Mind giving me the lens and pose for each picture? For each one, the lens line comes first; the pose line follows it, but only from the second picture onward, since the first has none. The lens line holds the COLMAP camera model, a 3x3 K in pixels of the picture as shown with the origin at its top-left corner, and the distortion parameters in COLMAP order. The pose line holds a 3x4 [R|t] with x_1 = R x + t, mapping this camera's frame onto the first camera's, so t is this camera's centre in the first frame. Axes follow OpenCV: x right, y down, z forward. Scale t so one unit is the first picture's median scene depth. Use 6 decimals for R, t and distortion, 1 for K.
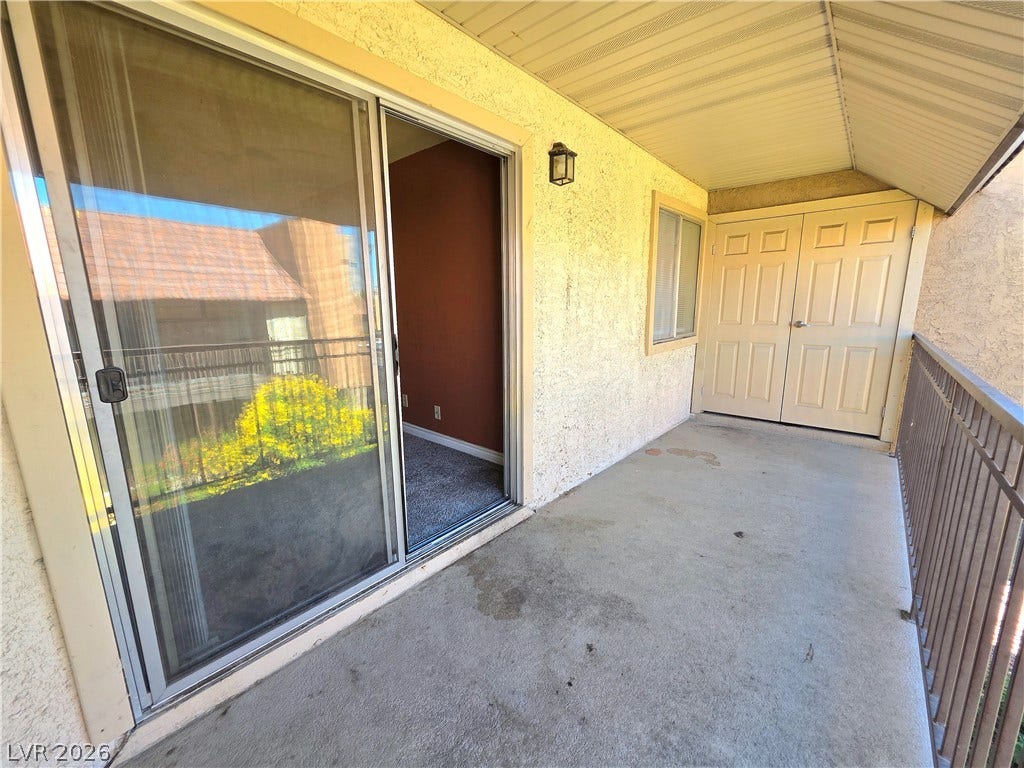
lens RADIAL K [[411.1, 0, 509.7], [0, 411.1, 382.8], [0, 0, 1]] dist [0.000642, -0.000228]
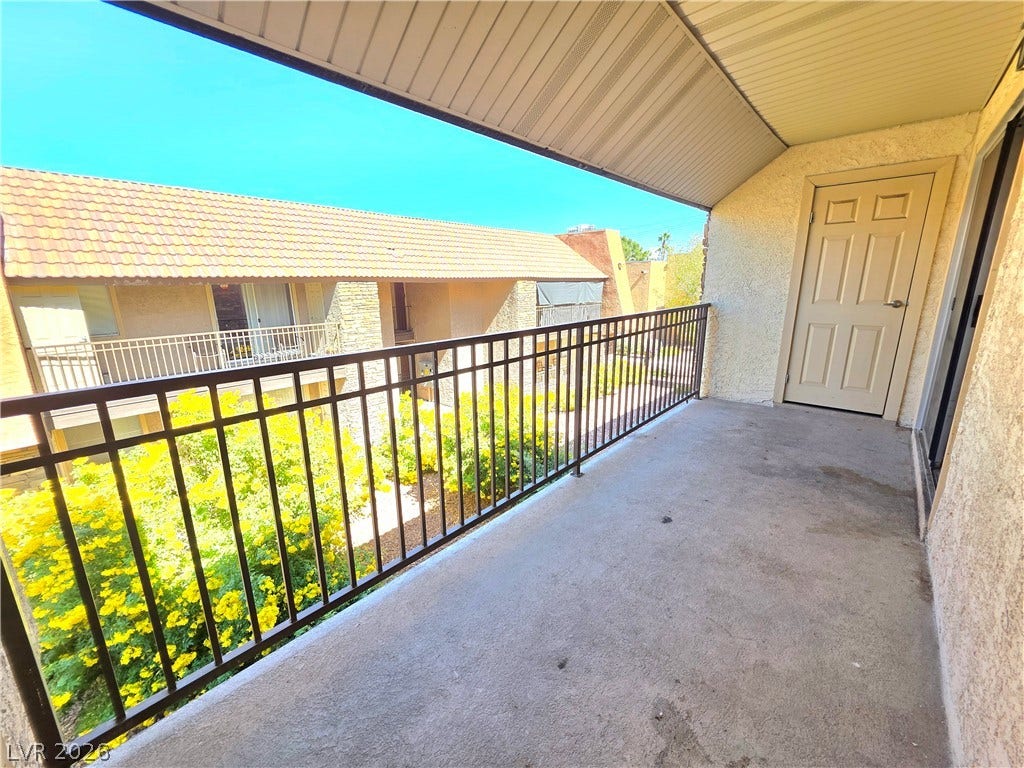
lens RADIAL K [[411.1, 0, 509.7], [0, 411.1, 382.8], [0, 0, 1]] dist [0.000642, -0.000228]
pose [[-0.999650, 0.020843, 0.016266, 0.611273], [0.025659, 0.913171, 0.406768, -0.220974], [-0.006375, 0.407043, -0.913387, 1.184386]]
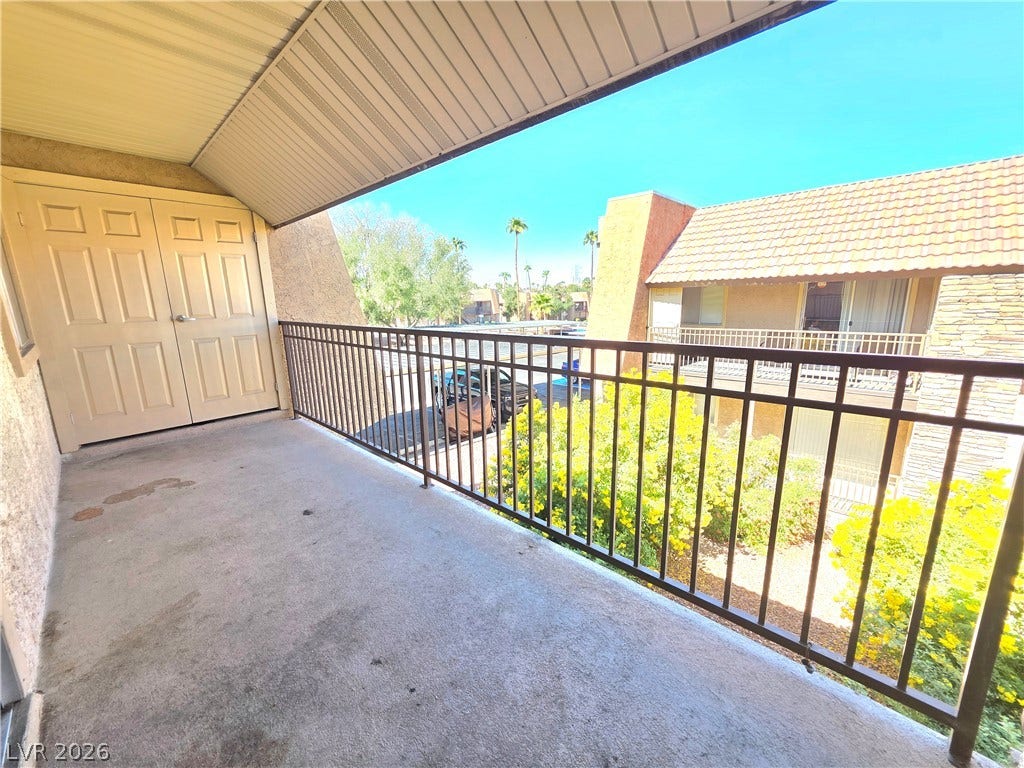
lens RADIAL K [[411.1, 0, 509.7], [0, 411.1, 382.8], [0, 0, 1]] dist [0.000642, -0.000228]
pose [[0.045258, -0.196553, 0.979448, -0.249919], [0.205645, 0.961287, 0.183406, -0.021172], [-0.977580, 0.193118, 0.083926, 0.237117]]
